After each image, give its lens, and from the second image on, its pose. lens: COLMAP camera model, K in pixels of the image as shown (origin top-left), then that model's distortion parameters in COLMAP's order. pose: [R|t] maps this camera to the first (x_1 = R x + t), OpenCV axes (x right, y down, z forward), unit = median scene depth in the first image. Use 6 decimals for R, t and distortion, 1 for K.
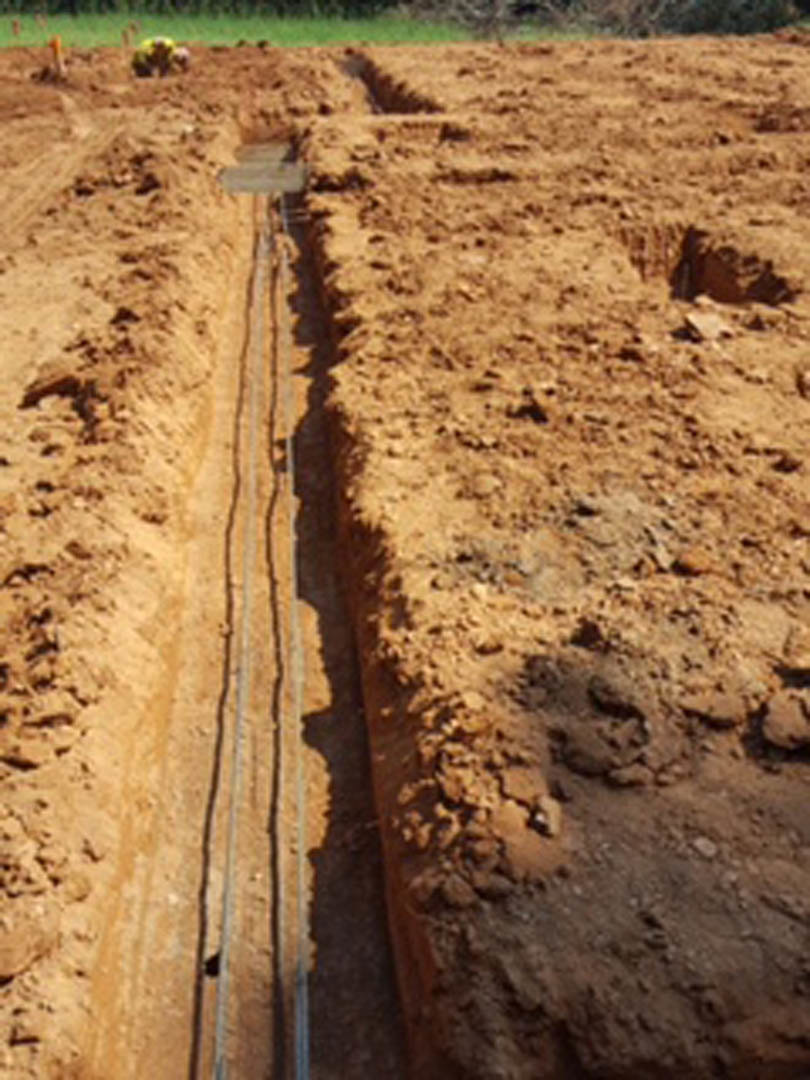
lens RADIAL K [[1077.4, 0, 405.0], [0, 1077.4, 540.0], [0, 0, 1]] dist [0.165458, -0.244520]
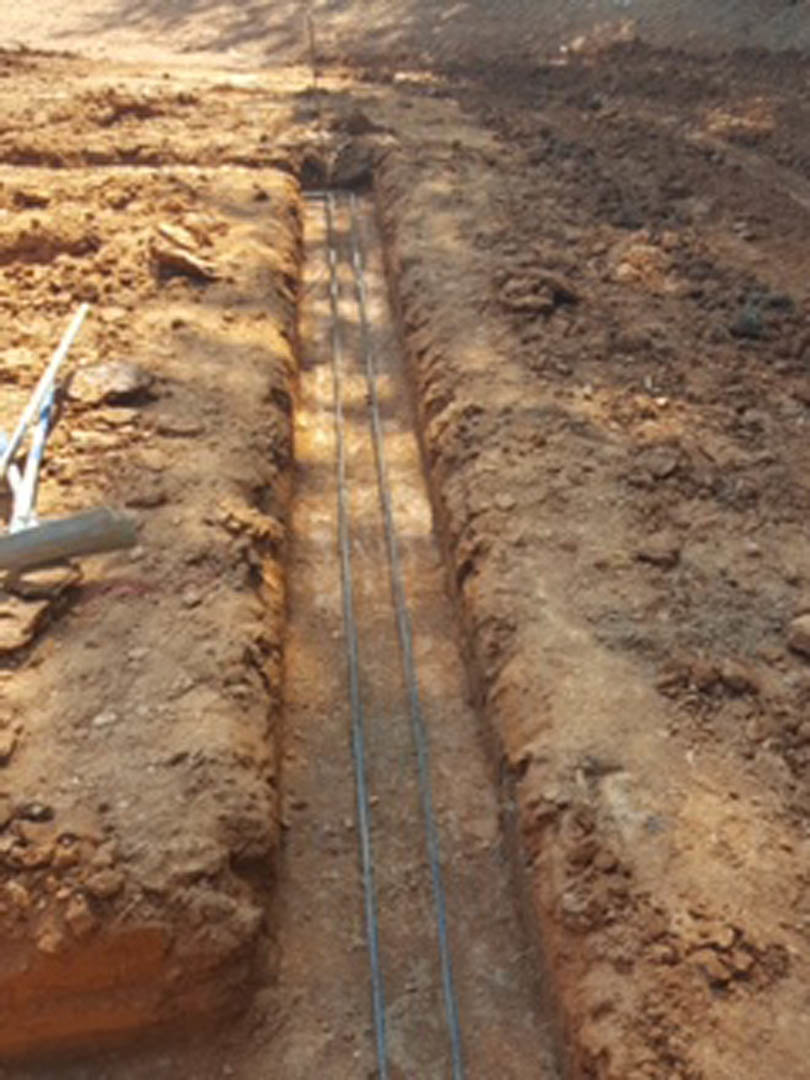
lens RADIAL K [[1077.4, 0, 405.0], [0, 1077.4, 540.0], [0, 0, 1]] dist [0.165458, -0.244520]
pose [[0.038737, -0.501747, 0.864147, -0.368930], [0.484982, 0.765550, 0.422759, -0.117572], [-0.873666, 0.402719, 0.272993, 0.208004]]
